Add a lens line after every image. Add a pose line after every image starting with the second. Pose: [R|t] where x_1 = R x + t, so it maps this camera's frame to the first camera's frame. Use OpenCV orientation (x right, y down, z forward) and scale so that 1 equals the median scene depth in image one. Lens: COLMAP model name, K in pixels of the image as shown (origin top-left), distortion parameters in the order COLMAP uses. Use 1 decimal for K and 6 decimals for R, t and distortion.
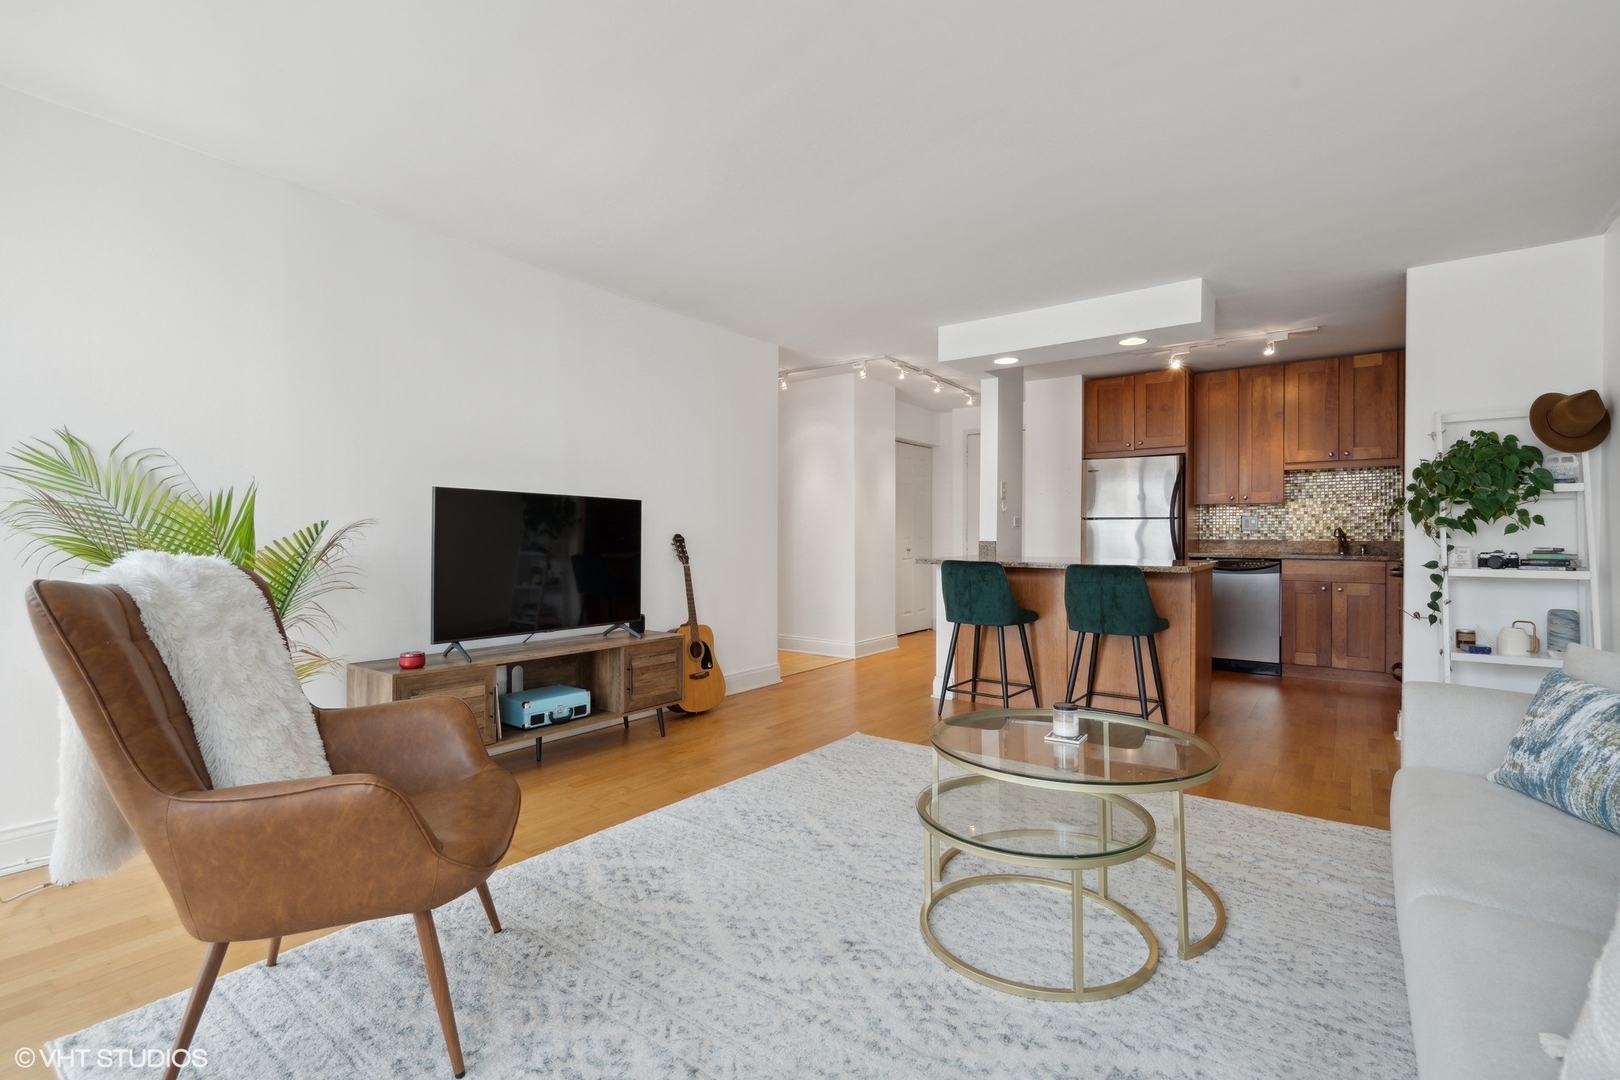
lens RADIAL K [[740.6, 0, 808.9], [0, 740.6, 533.3], [0, 0, 1]] dist [0.003730, 0.000036]
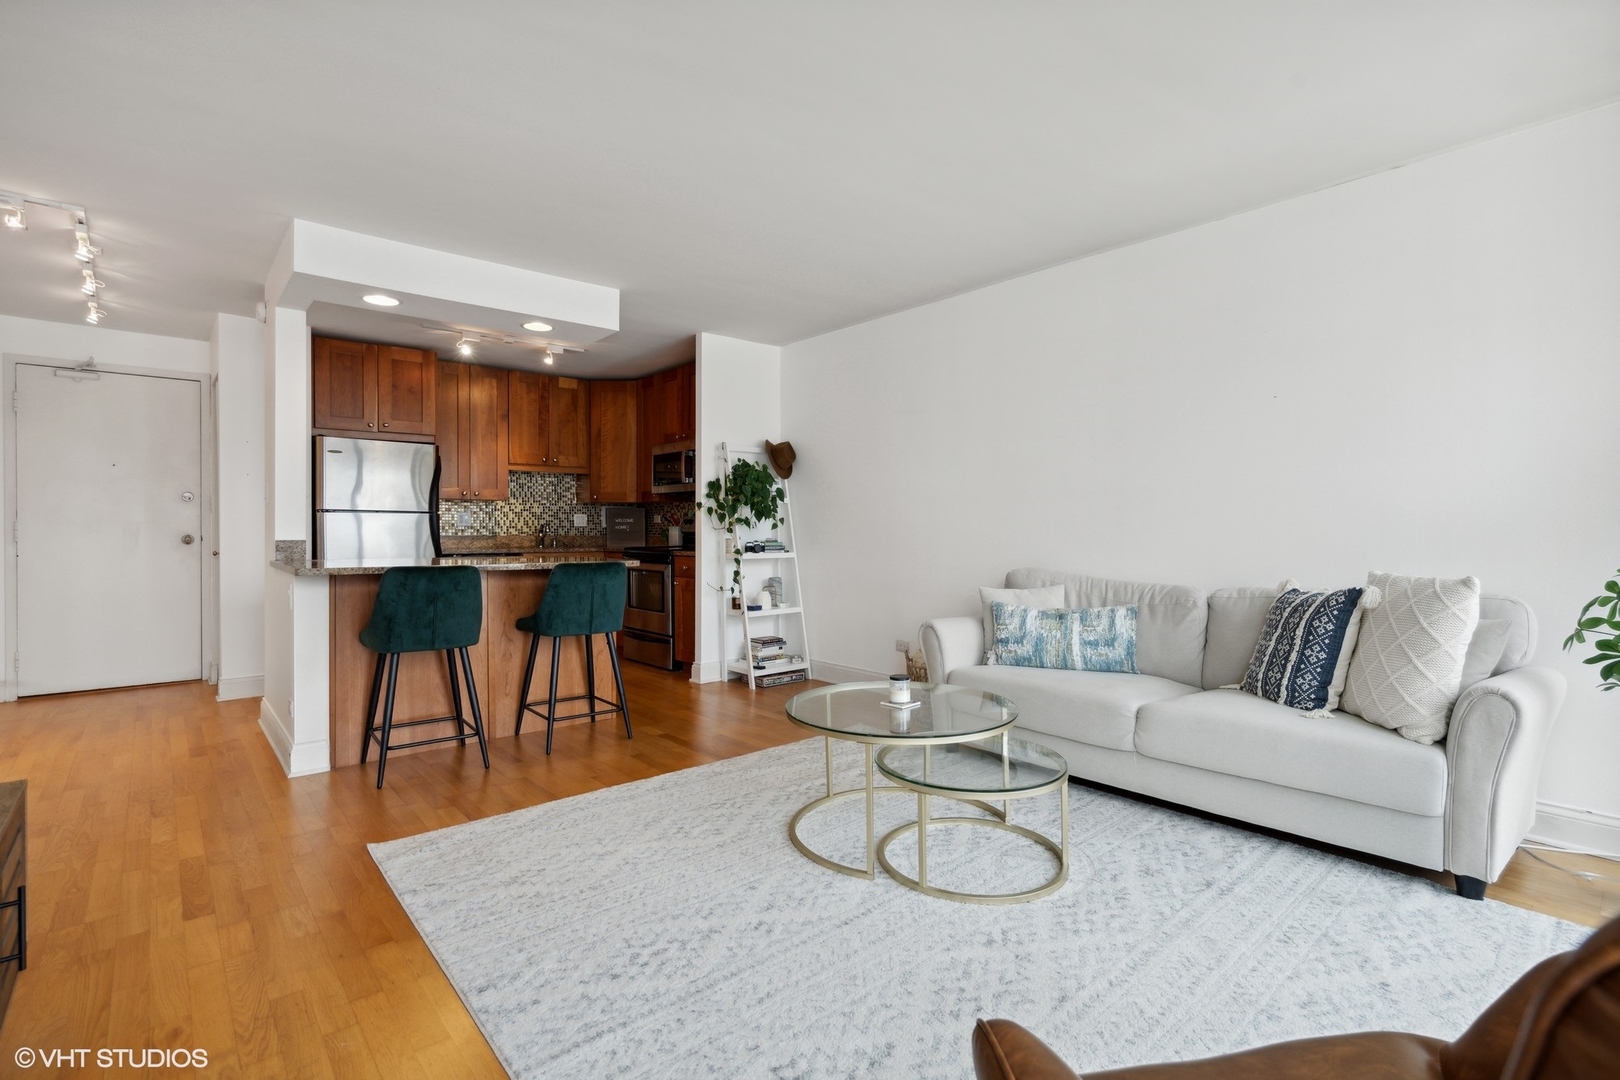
lens RADIAL K [[753.3, 0, 808.6], [0, 753.3, 545.0], [0, 0, 1]] dist [-0.022212, 0.008203]
pose [[0.217408, -0.021309, 0.975848, -0.399840], [-0.000186, 0.999761, 0.021873, -0.000745], [-0.976081, -0.004937, 0.217352, 0.423560]]
